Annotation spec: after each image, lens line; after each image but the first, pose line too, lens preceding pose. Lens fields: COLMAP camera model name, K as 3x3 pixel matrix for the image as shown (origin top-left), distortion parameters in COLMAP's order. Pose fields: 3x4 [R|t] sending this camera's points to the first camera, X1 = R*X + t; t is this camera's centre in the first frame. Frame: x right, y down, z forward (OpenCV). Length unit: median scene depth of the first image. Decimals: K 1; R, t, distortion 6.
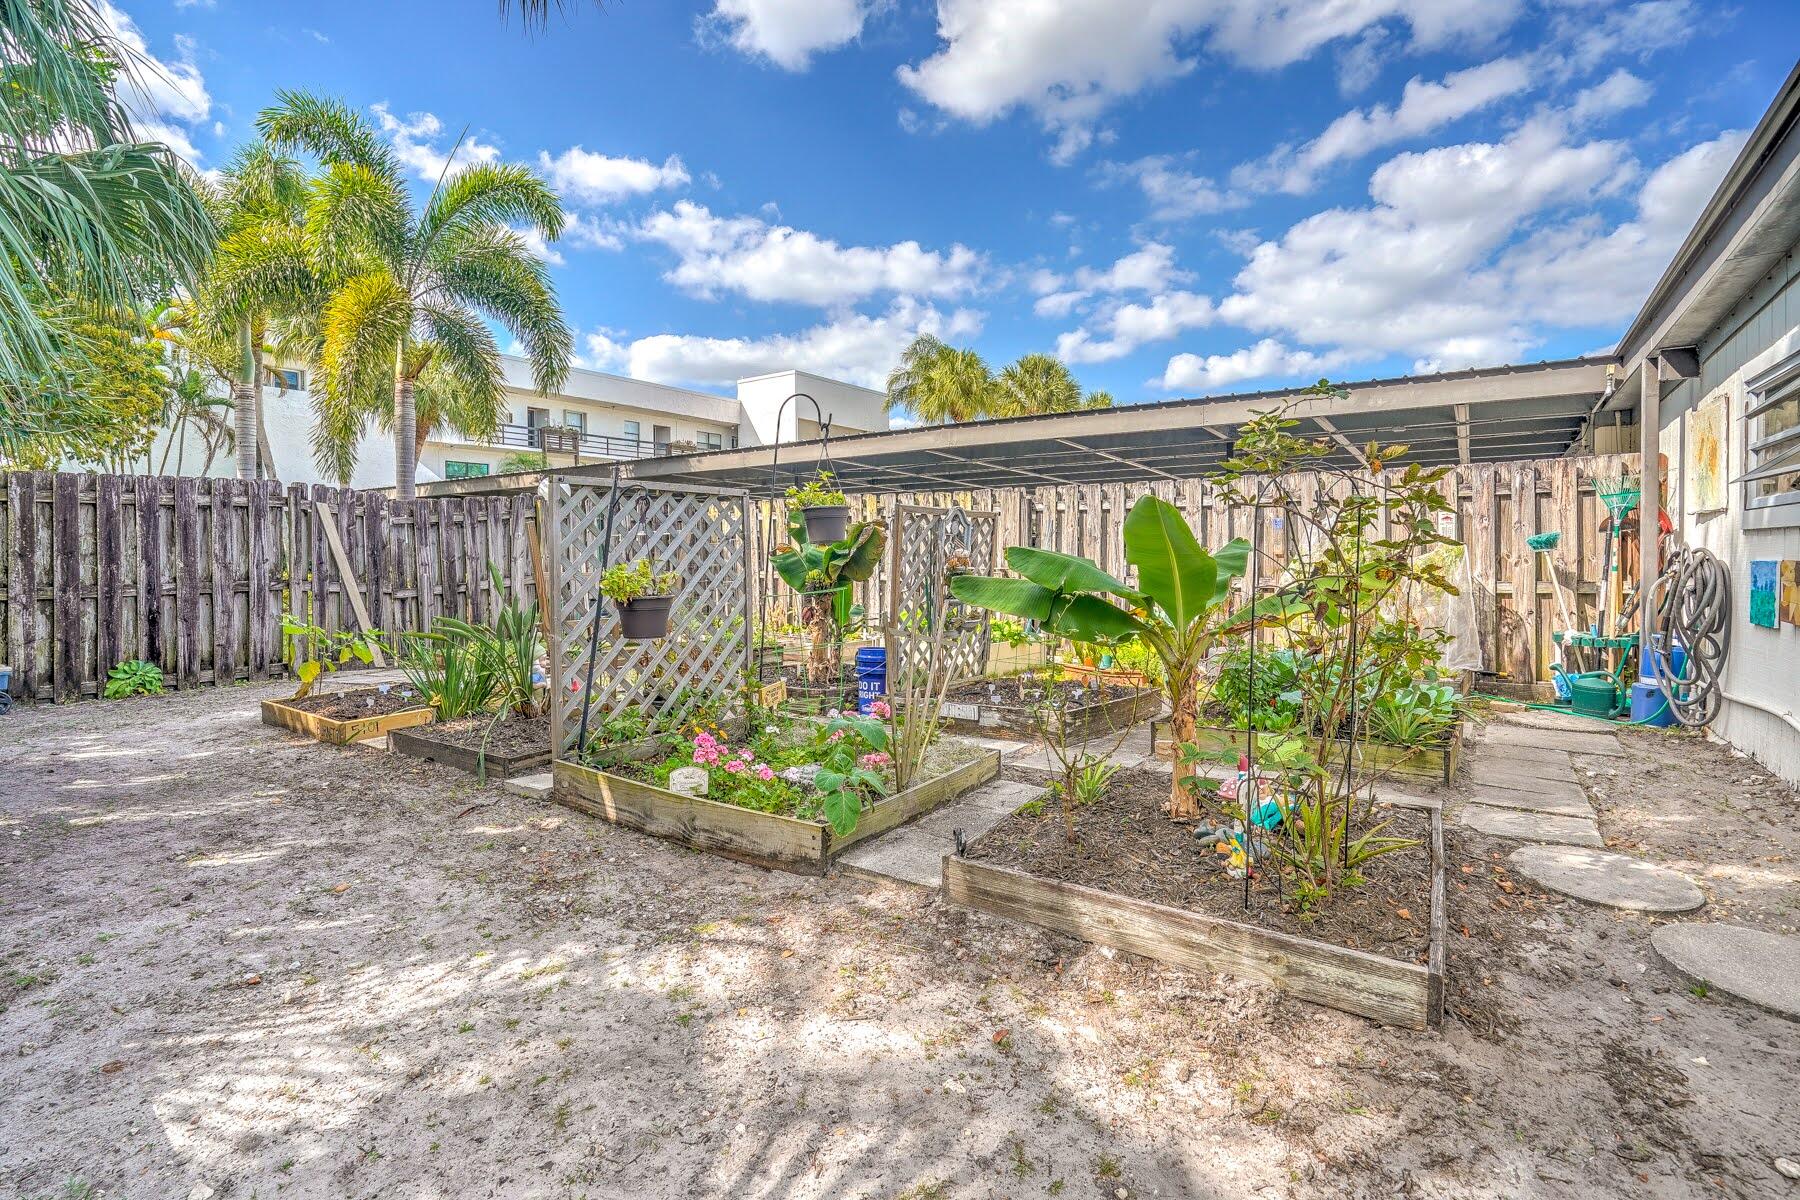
lens RADIAL K [[834.8, 0, 900.0], [0, 834.8, 600.0], [0, 0, 1]] dist [-0.024213, -0.000158]
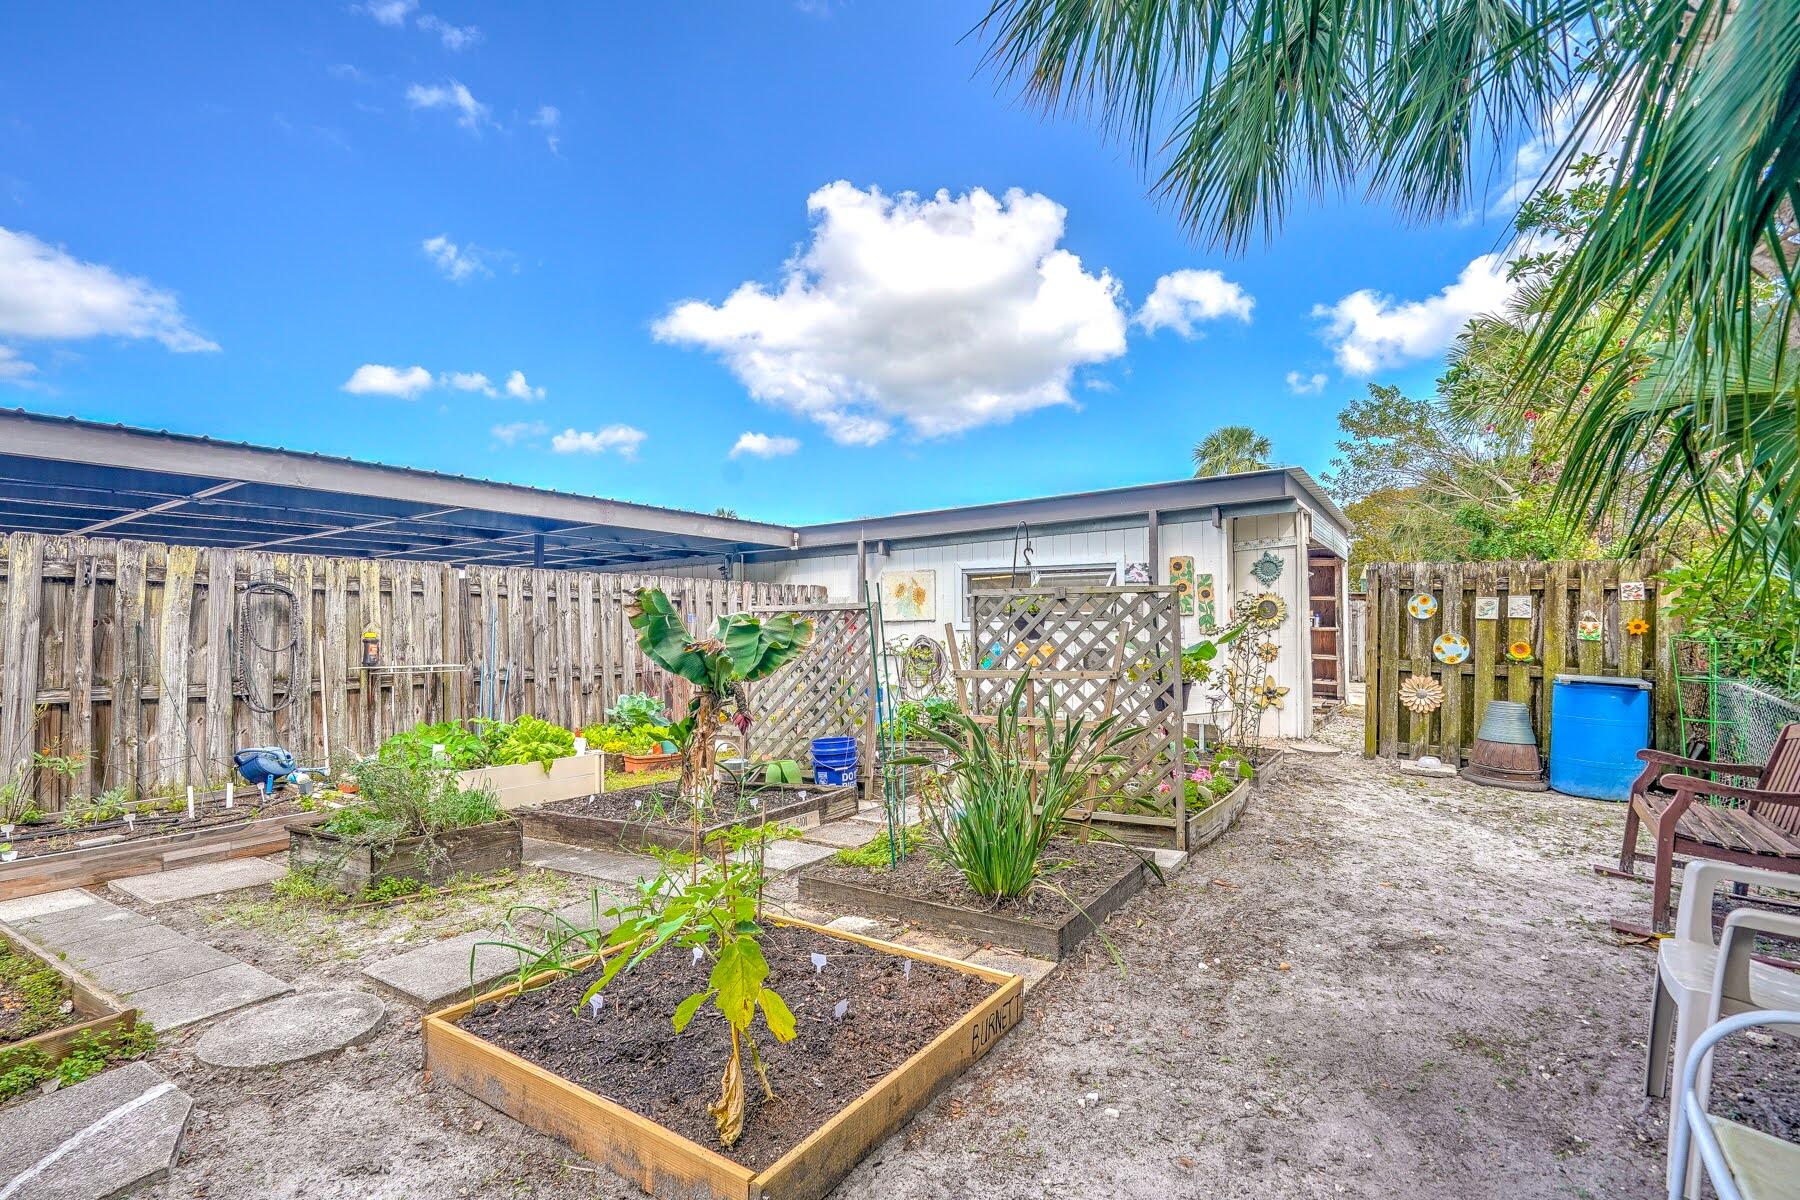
lens RADIAL K [[834.8, 0, 900.0], [0, 834.8, 600.0], [0, 0, 1]] dist [-0.024213, -0.000158]
pose [[-0.016840, 0.041570, 0.998994, -2.018761], [0.055854, 0.997614, -0.040571, -0.128772], [-0.998297, 0.055114, -0.019122, 1.758534]]
